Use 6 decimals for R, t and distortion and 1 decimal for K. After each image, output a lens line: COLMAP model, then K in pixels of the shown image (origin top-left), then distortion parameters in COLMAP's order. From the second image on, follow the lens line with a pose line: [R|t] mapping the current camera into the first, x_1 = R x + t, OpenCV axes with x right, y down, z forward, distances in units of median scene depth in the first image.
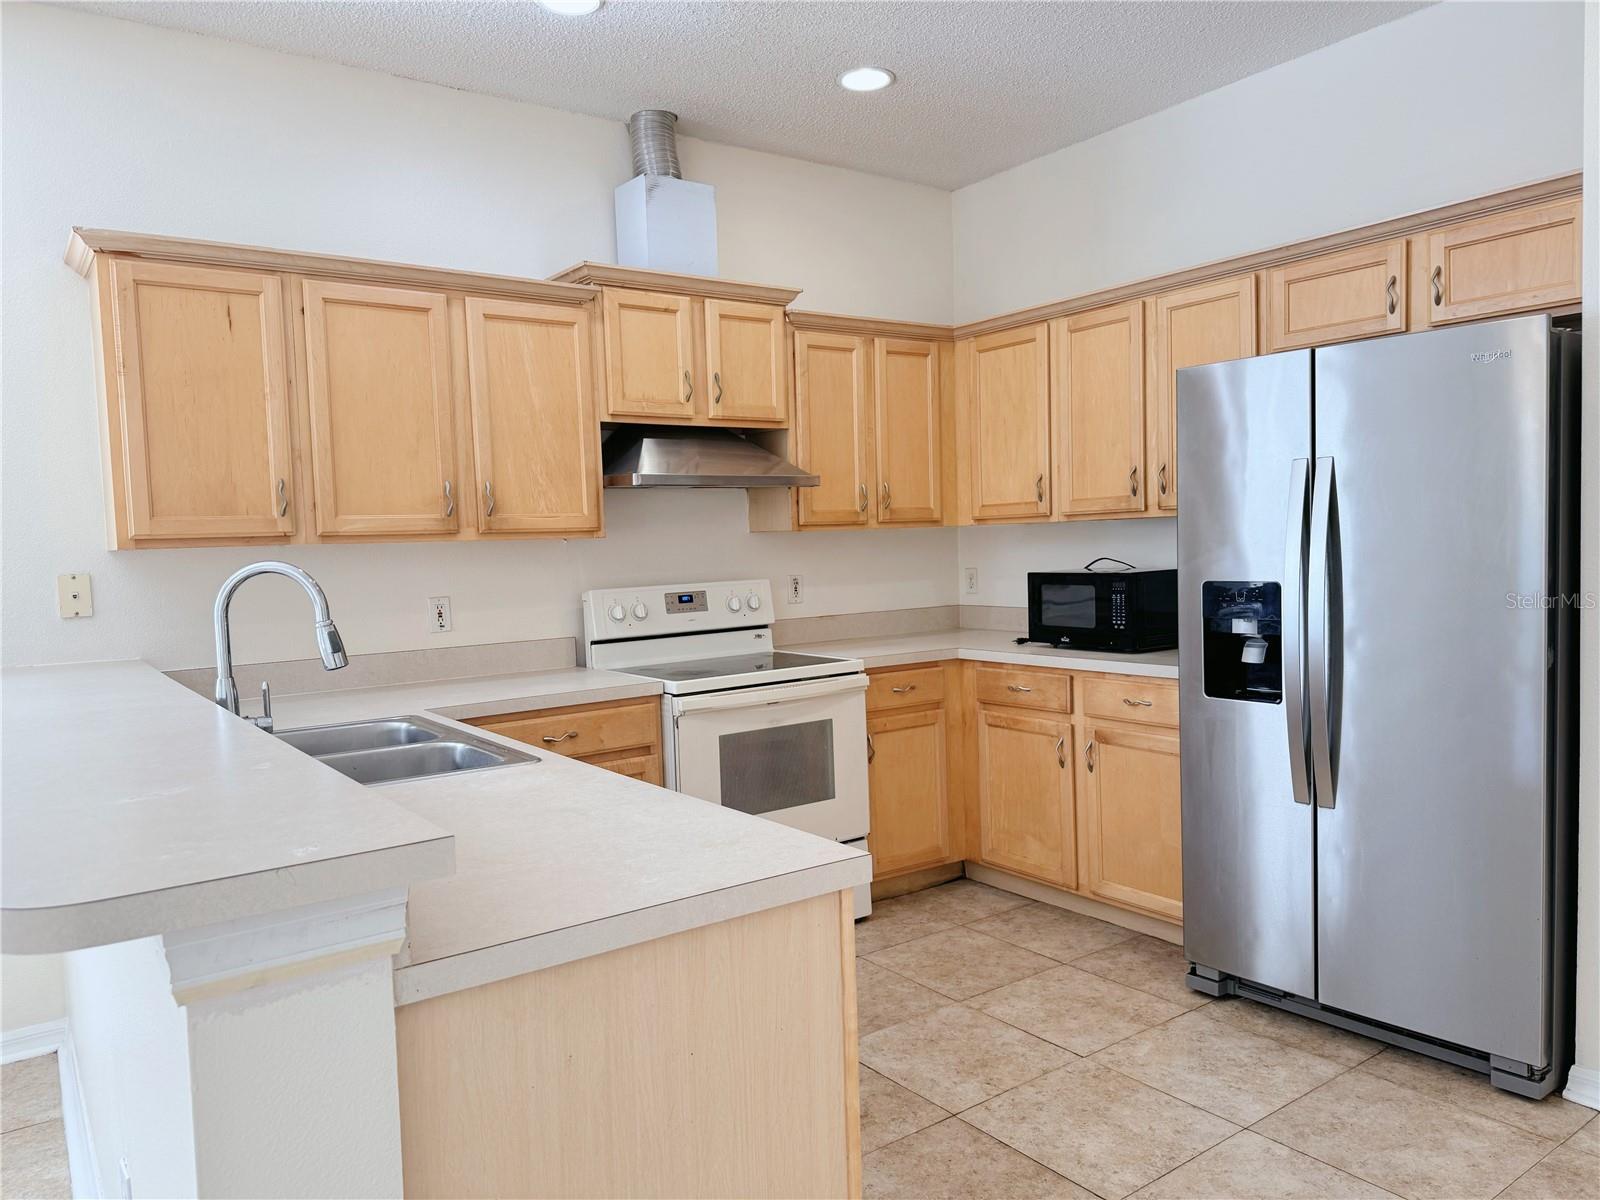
lens RADIAL K [[1126.6, 0, 784.3], [0, 1126.6, 608.0], [0, 0, 1]] dist [0.041810, -0.048633]
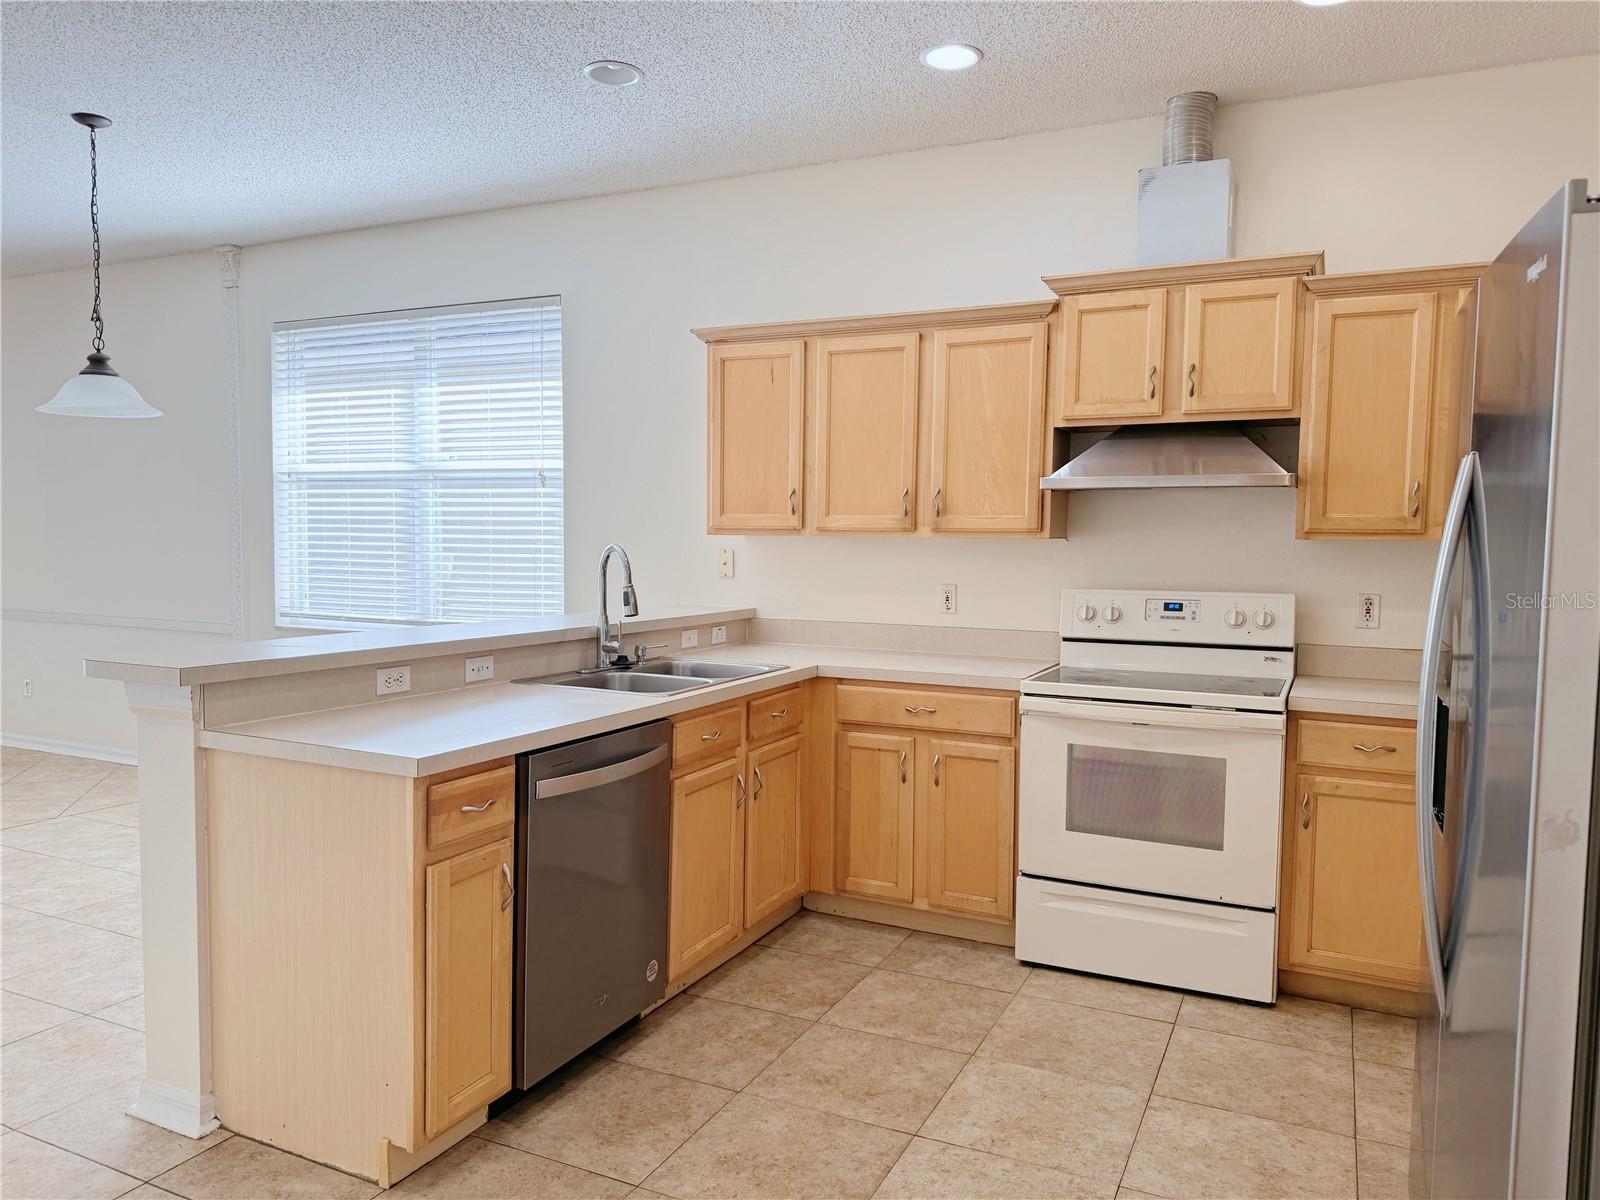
lens RADIAL K [[1126.6, 0, 791.5], [0, 1126.6, 609.1], [0, 0, 1]] dist [0.041810, -0.048633]
pose [[0.476302, 0.090624, -0.874599, 0.620204], [-0.081964, 0.994920, 0.058455, -0.037140], [0.875453, 0.043843, 0.481310, 0.278534]]
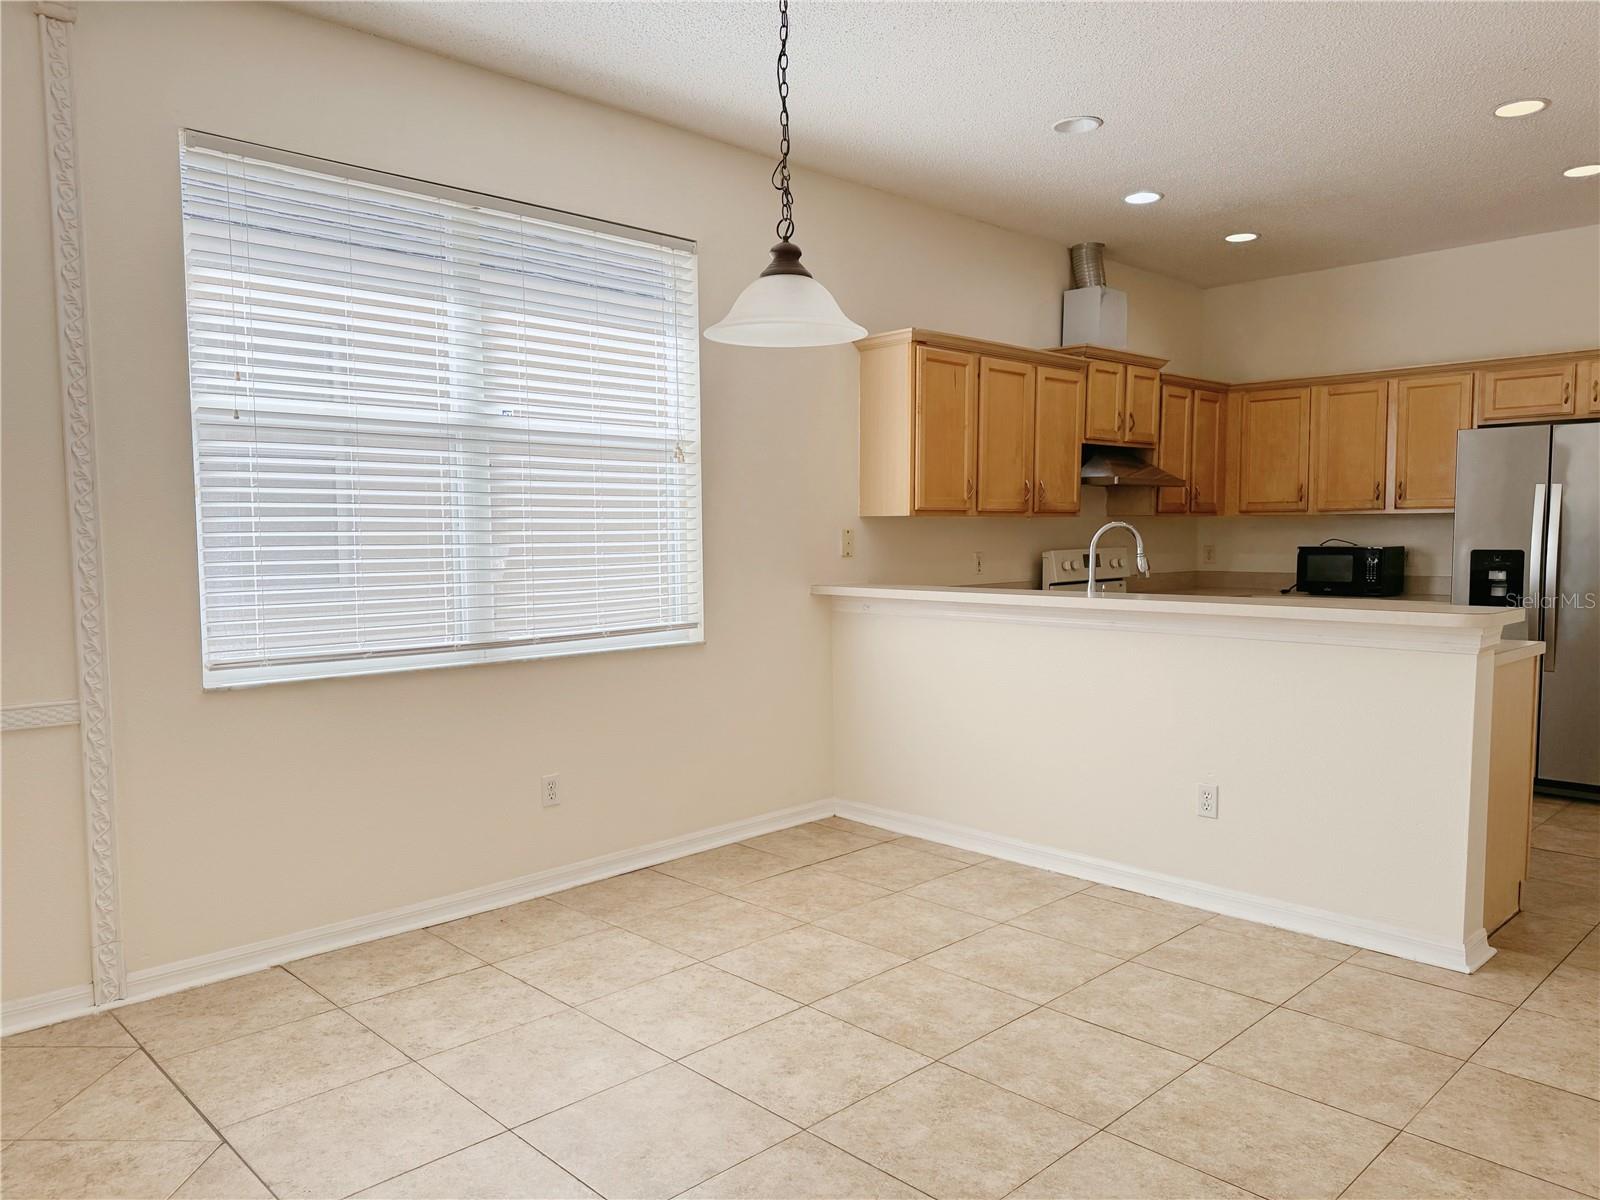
lens RADIAL K [[1126.6, 0, 800.9], [0, 1126.6, 613.2], [0, 0, 1]] dist [0.041810, -0.048633]
pose [[0.988901, 0.016552, 0.147650, -0.748123], [-0.018735, 0.999735, 0.013408, 0.056911], [-0.147389, -0.016025, 0.988949, -0.491245]]
